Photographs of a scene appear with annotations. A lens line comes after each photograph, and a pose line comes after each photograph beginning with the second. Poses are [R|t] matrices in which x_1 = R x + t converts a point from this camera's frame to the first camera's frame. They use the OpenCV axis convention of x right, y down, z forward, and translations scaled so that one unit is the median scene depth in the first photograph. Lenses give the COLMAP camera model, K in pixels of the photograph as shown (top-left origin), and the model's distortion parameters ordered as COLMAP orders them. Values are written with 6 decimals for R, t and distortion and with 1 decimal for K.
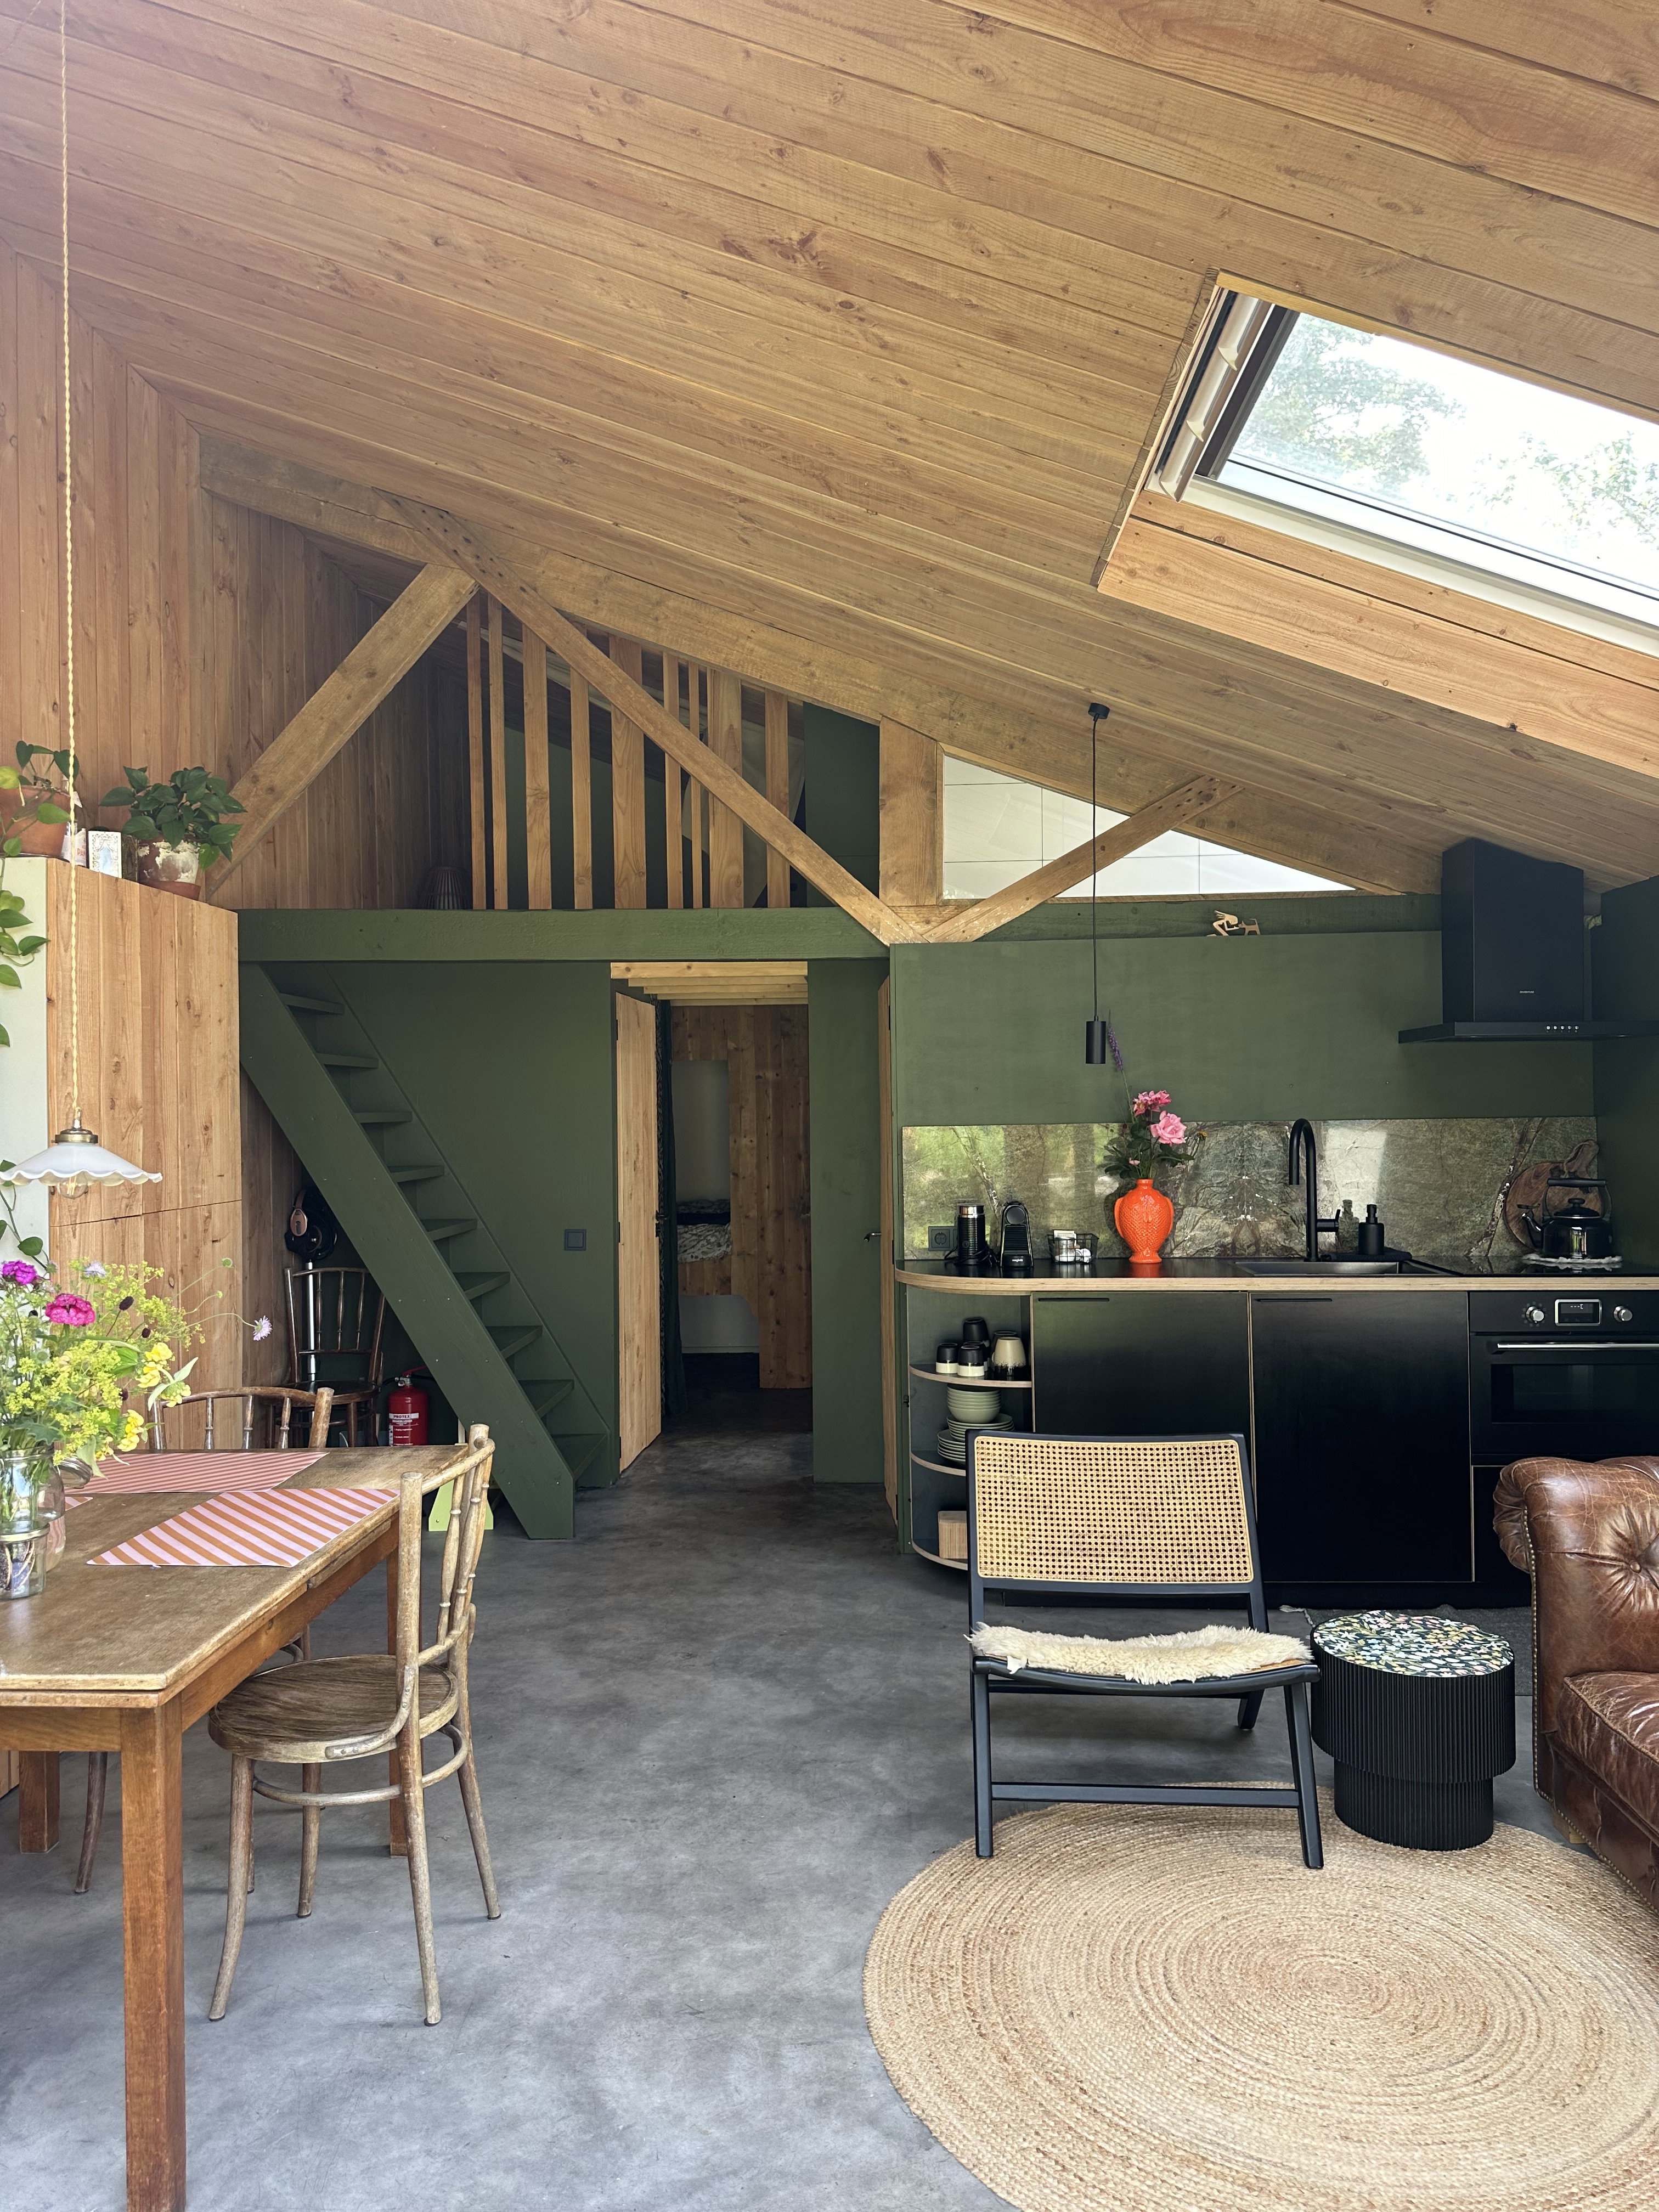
lens RADIAL K [[1581.2, 0, 829.5], [0, 1581.2, 1106.0], [0, 0, 1]] dist [0.056289, -0.001551]
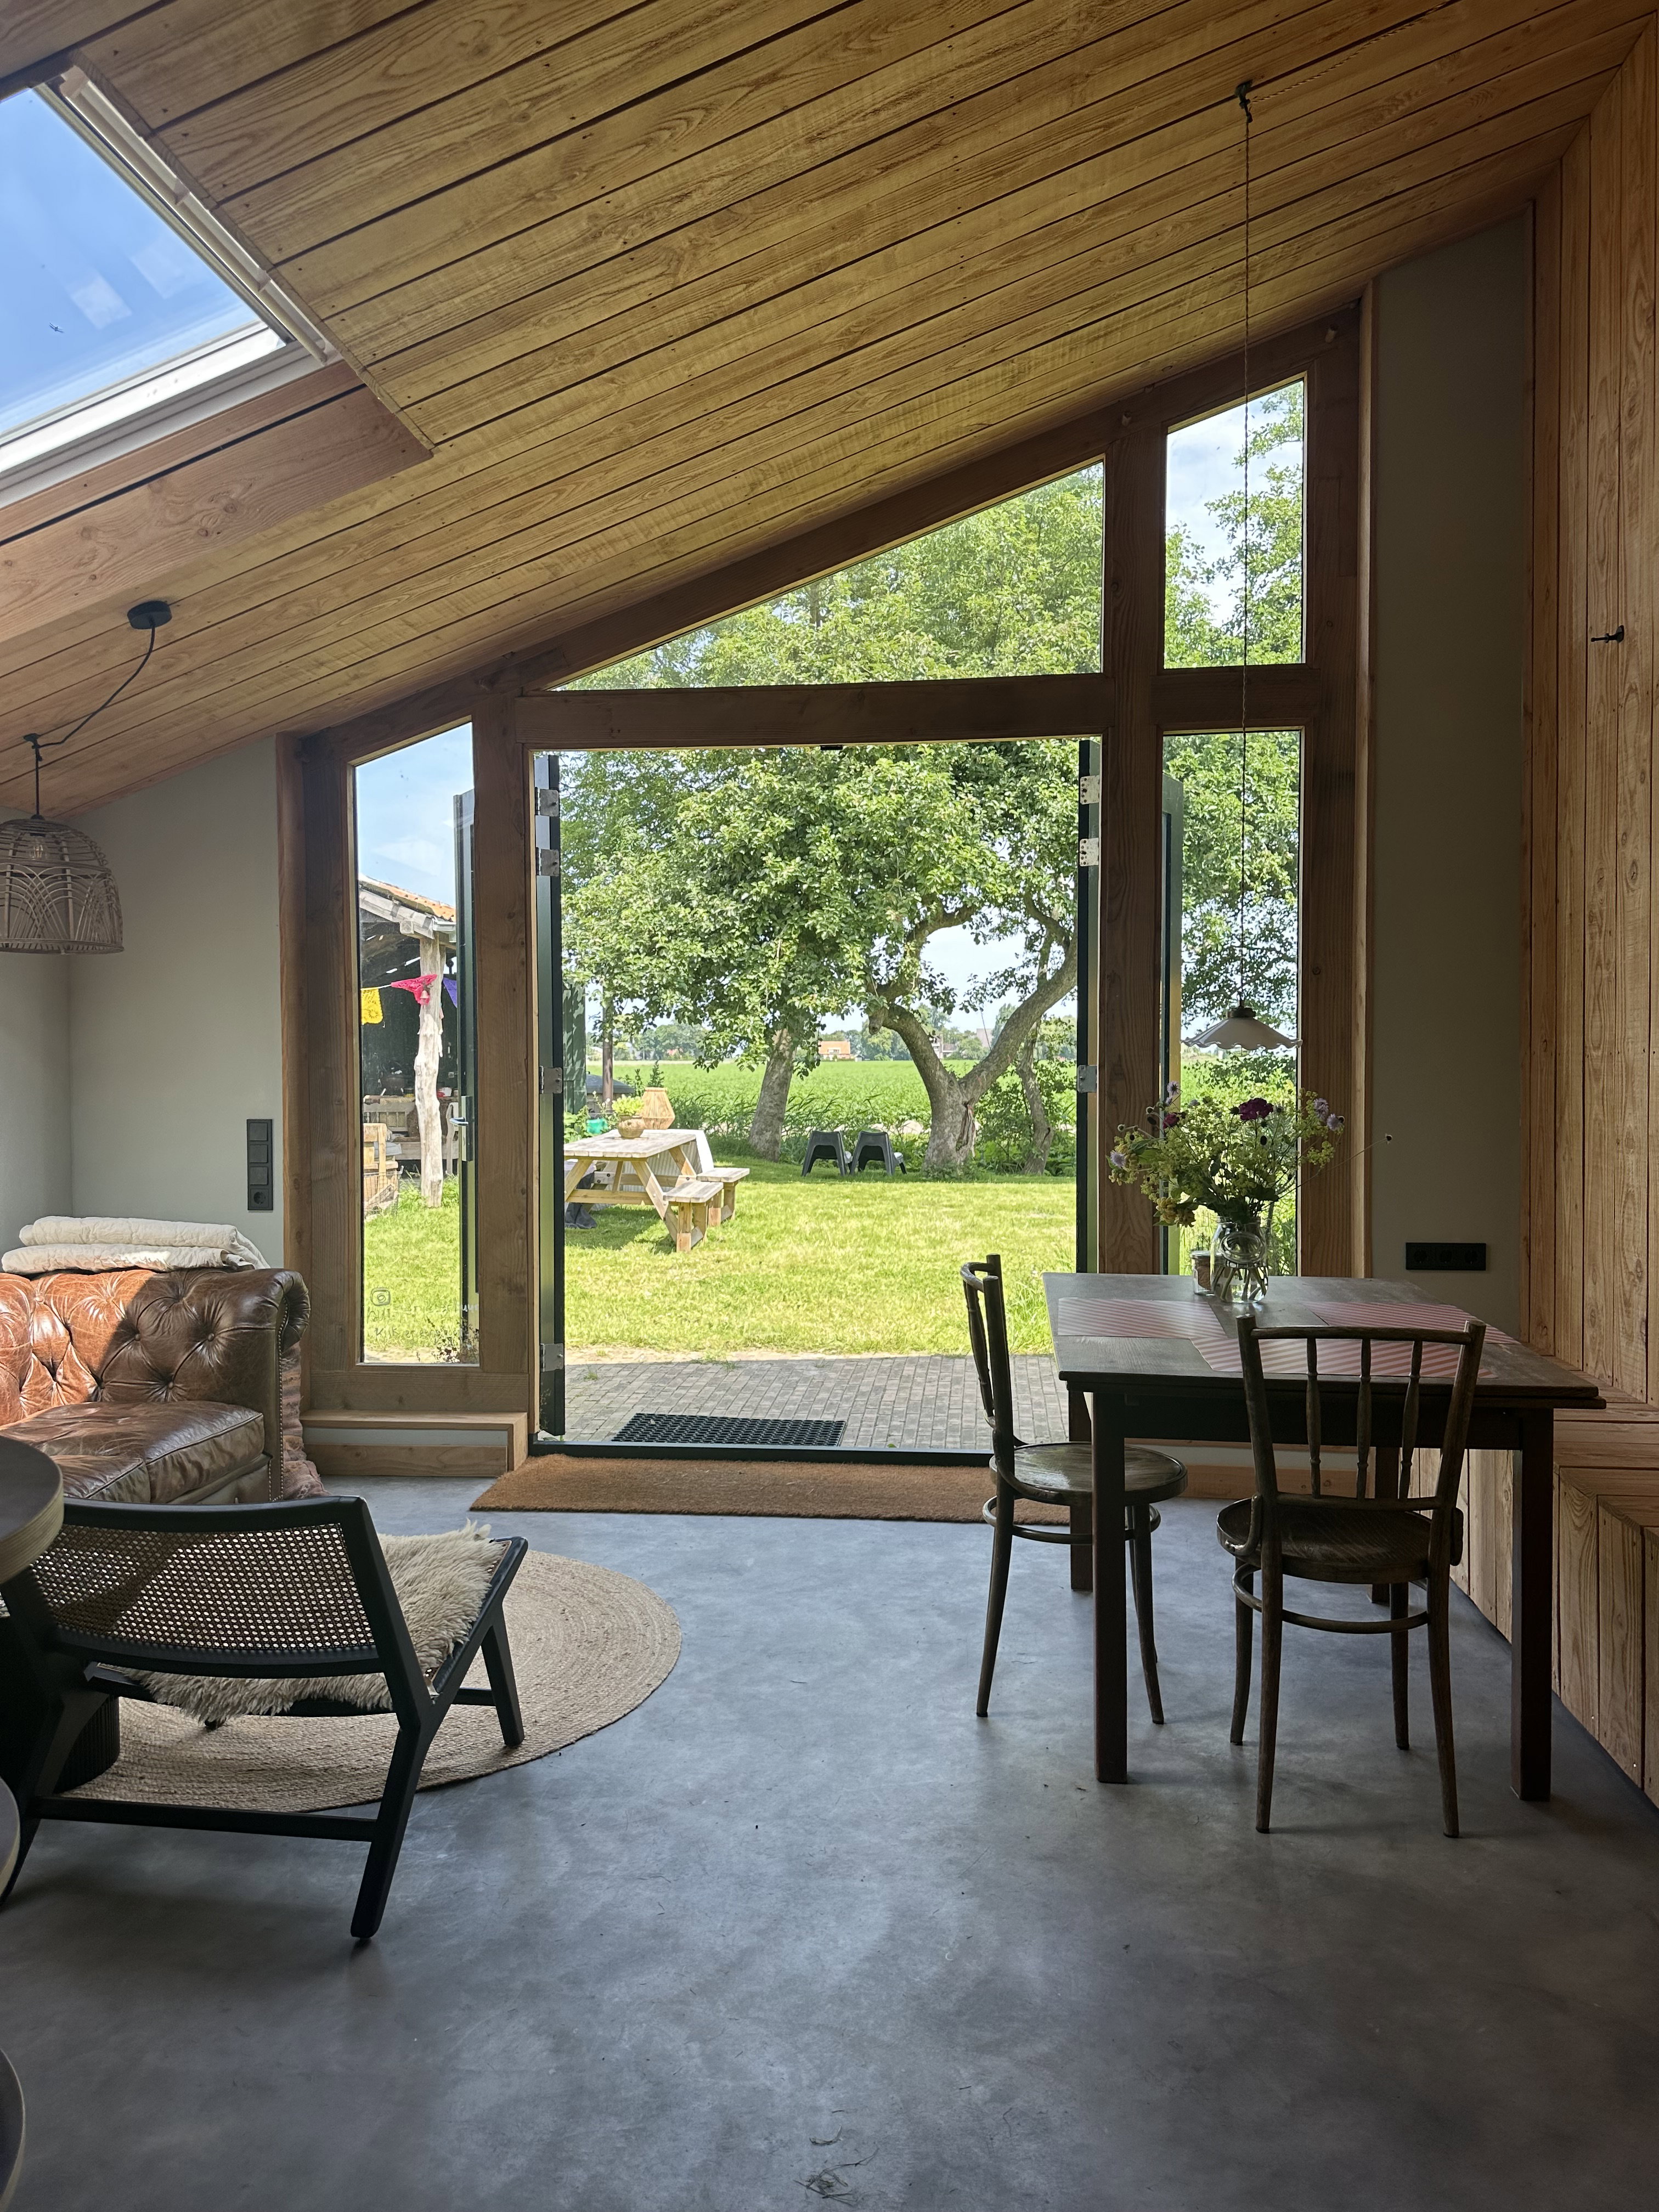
lens RADIAL K [[1581.2, 0, 829.5], [0, 1581.2, 1106.0], [0, 0, 1]] dist [0.056289, -0.001551]
pose [[-0.997978, 0.014549, 0.061877, -0.192949], [0.014951, 0.999870, 0.006036, 0.084062], [-0.061782, 0.006949, -0.998066, 2.288099]]
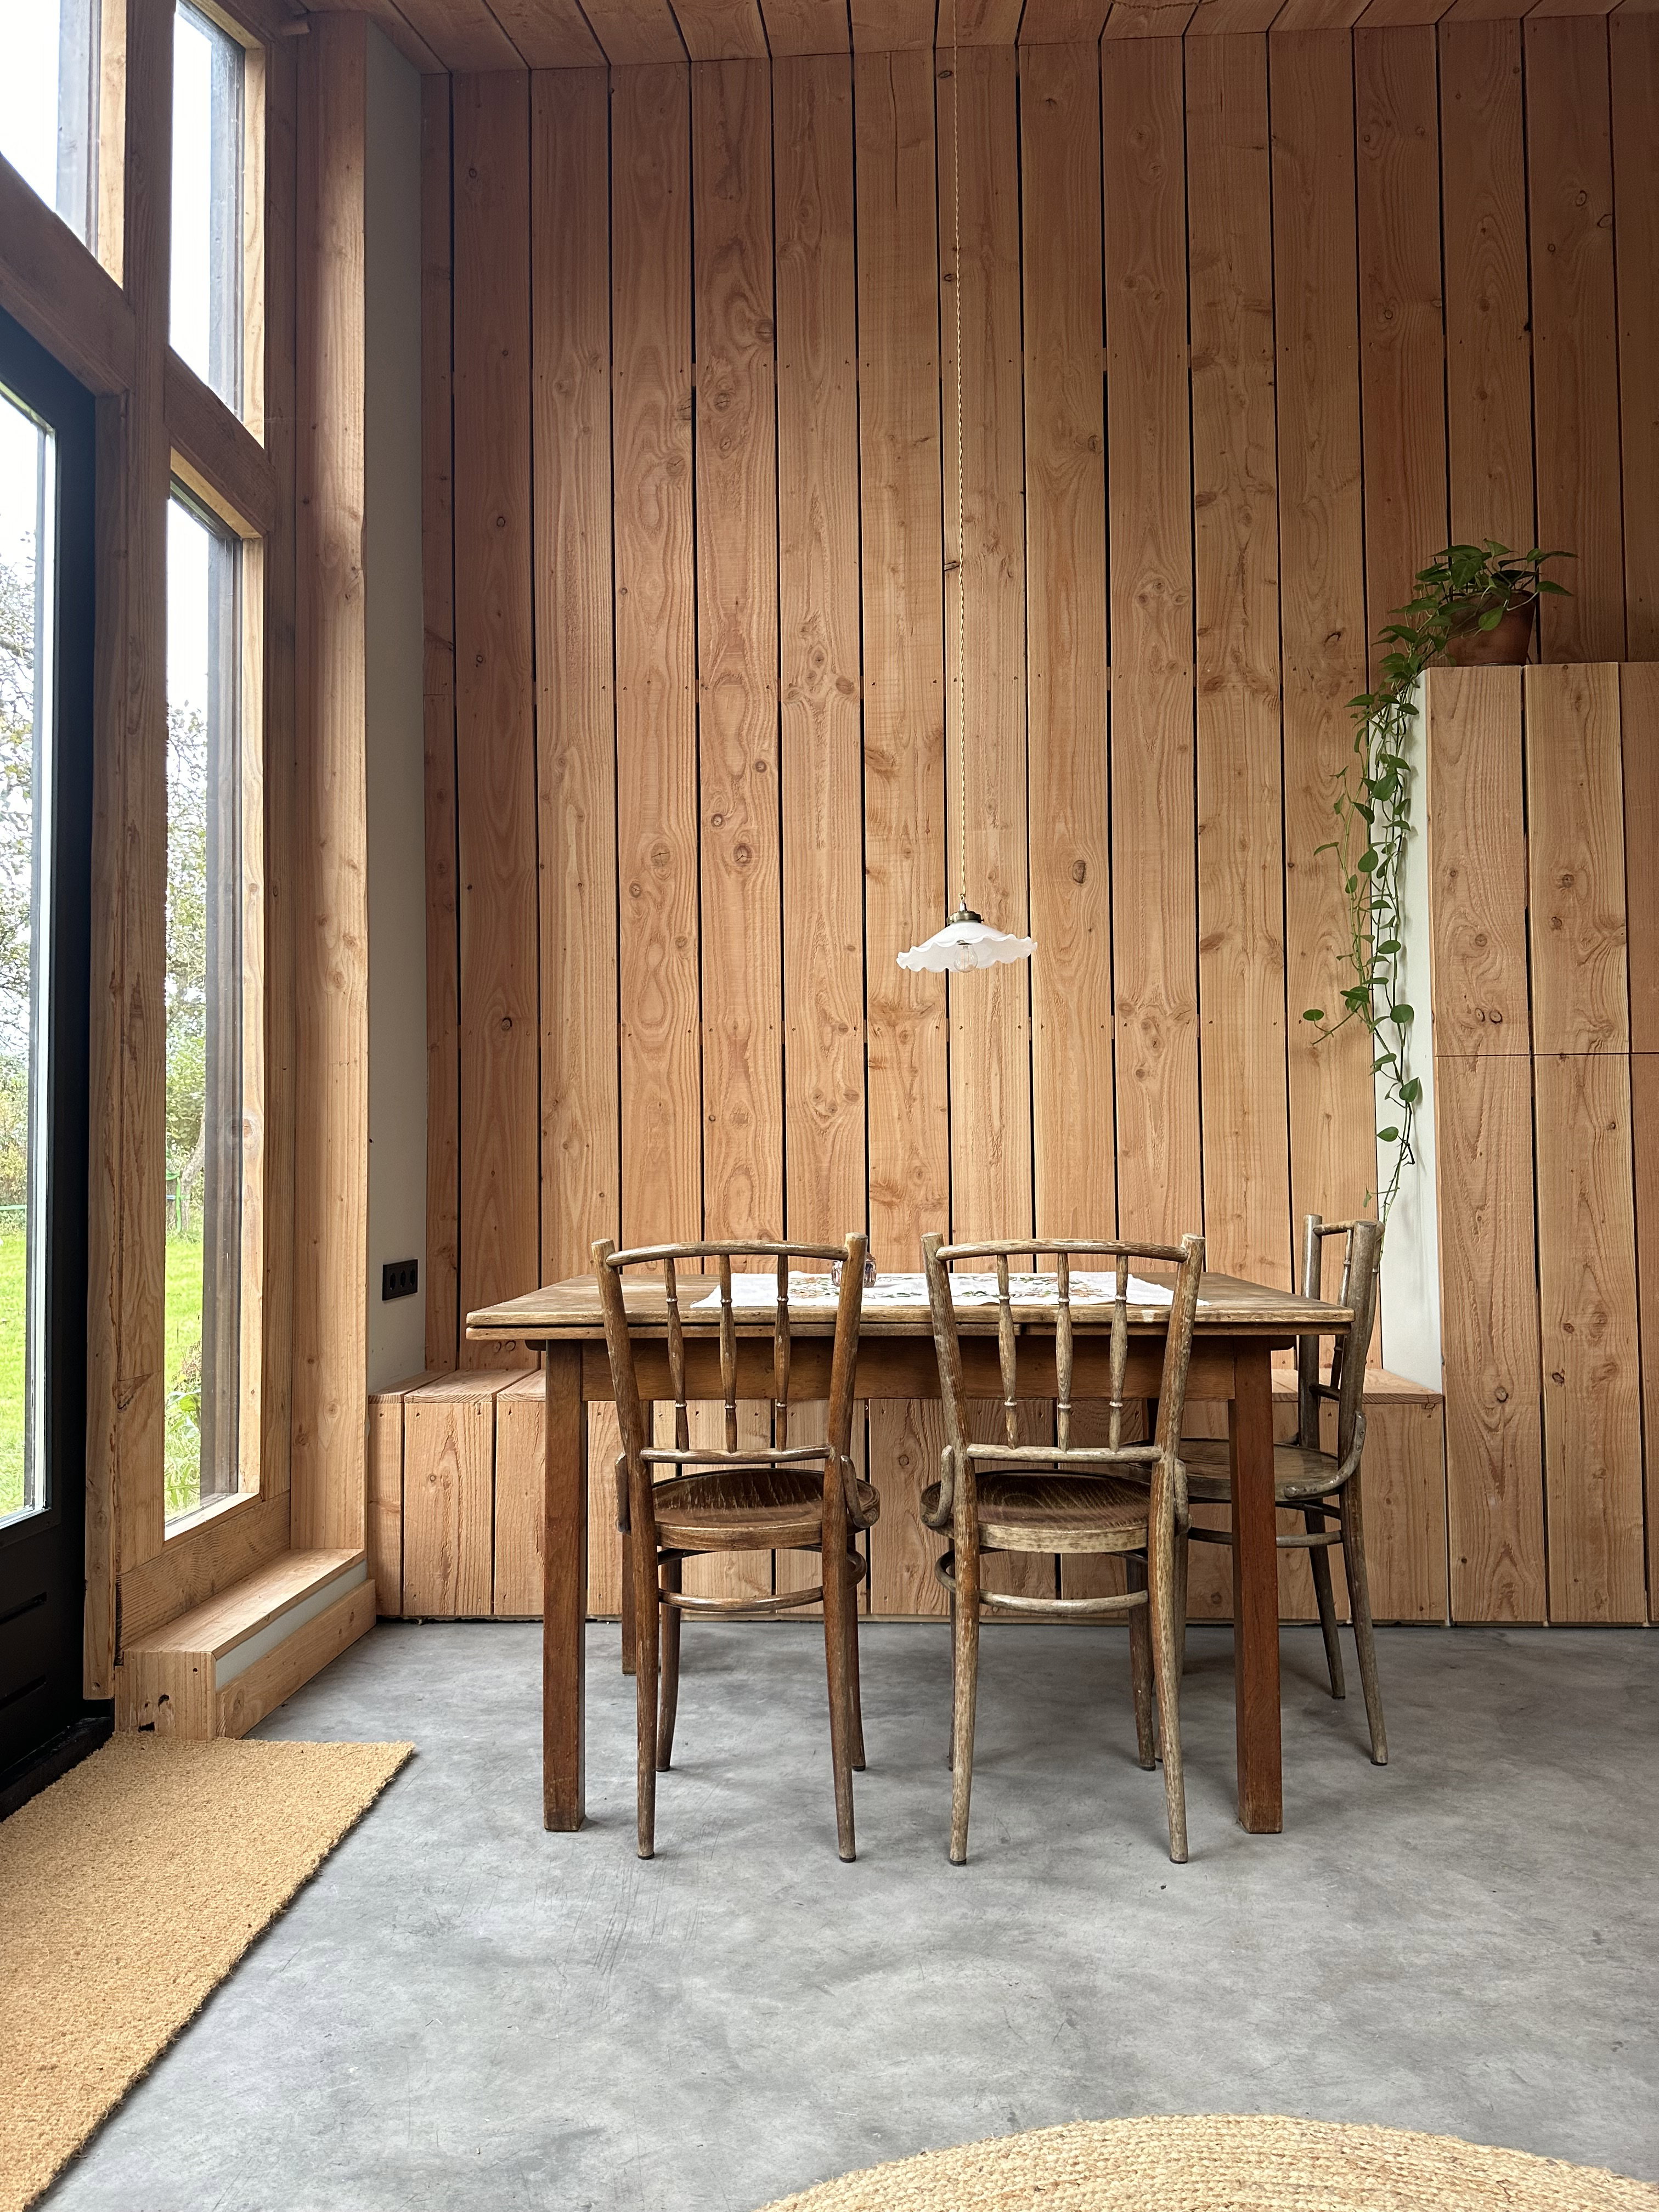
lens RADIAL K [[1581.2, 0, 829.5], [0, 1581.2, 1106.0], [0, 0, 1]] dist [0.056289, -0.001551]
pose [[0.010367, -0.031740, -0.999442, 0.629025], [0.023472, 0.999228, -0.031490, 0.170184], [0.999671, -0.023132, 0.011104, 0.868133]]
